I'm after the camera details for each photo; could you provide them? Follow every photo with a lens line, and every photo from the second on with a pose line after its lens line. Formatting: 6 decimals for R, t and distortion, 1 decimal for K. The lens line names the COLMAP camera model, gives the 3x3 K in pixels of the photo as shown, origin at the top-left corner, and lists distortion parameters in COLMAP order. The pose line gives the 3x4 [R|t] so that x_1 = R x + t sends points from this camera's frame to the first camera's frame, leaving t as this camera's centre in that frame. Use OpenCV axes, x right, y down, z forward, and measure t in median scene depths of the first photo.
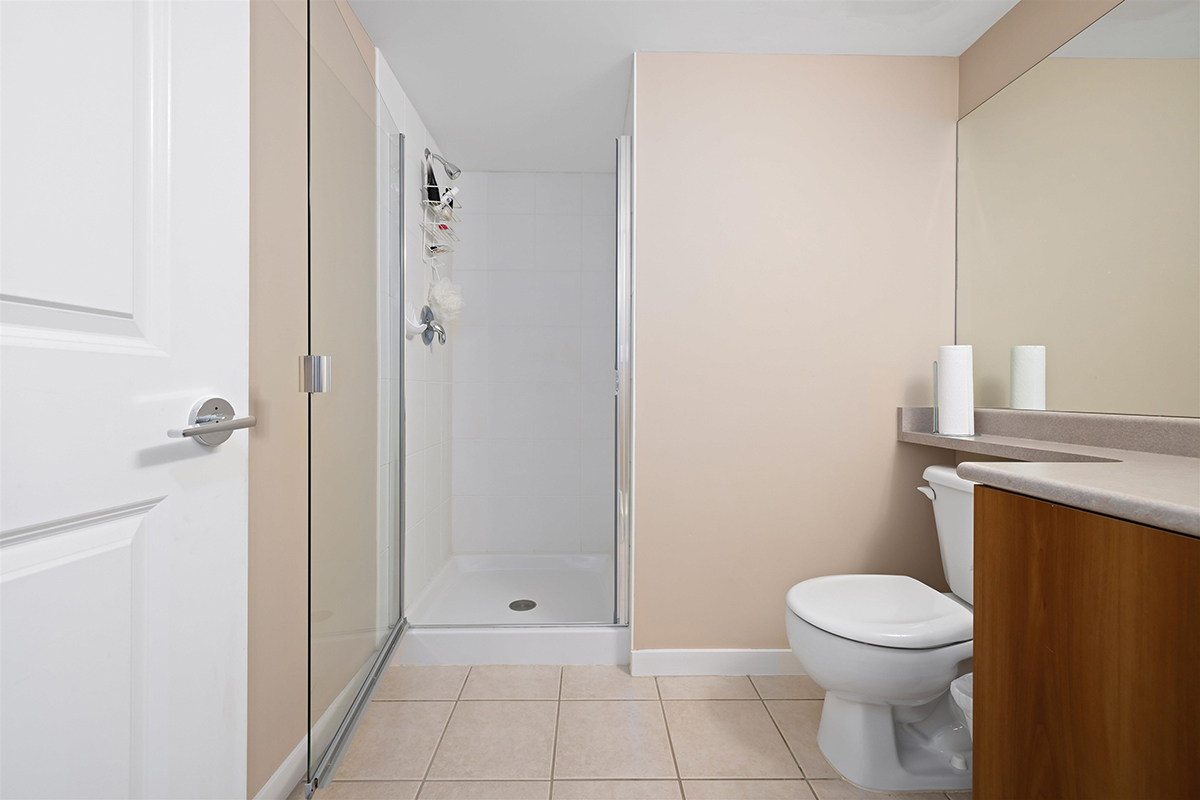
lens RADIAL K [[501.1, 0, 595.5], [0, 501.1, 389.1], [0, 0, 1]] dist [0.000584, -0.000100]
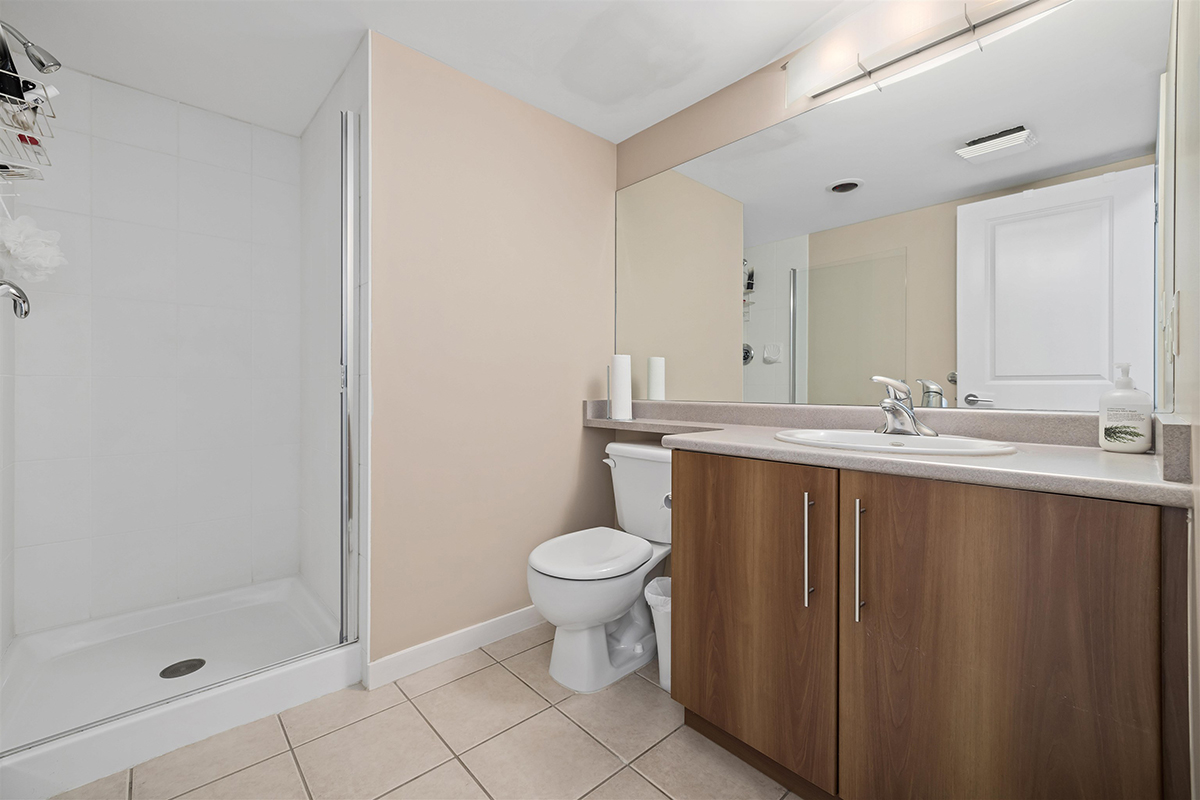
lens RADIAL K [[498.2, 0, 596.4], [0, 498.2, 384.2], [0, 0, 1]] dist [0.001652, 0.000083]
pose [[0.749143, 0.003484, 0.662399, -0.258815], [-0.001647, 0.999993, -0.003396, -0.001019], [-0.662406, 0.001453, 0.749144, 0.015139]]
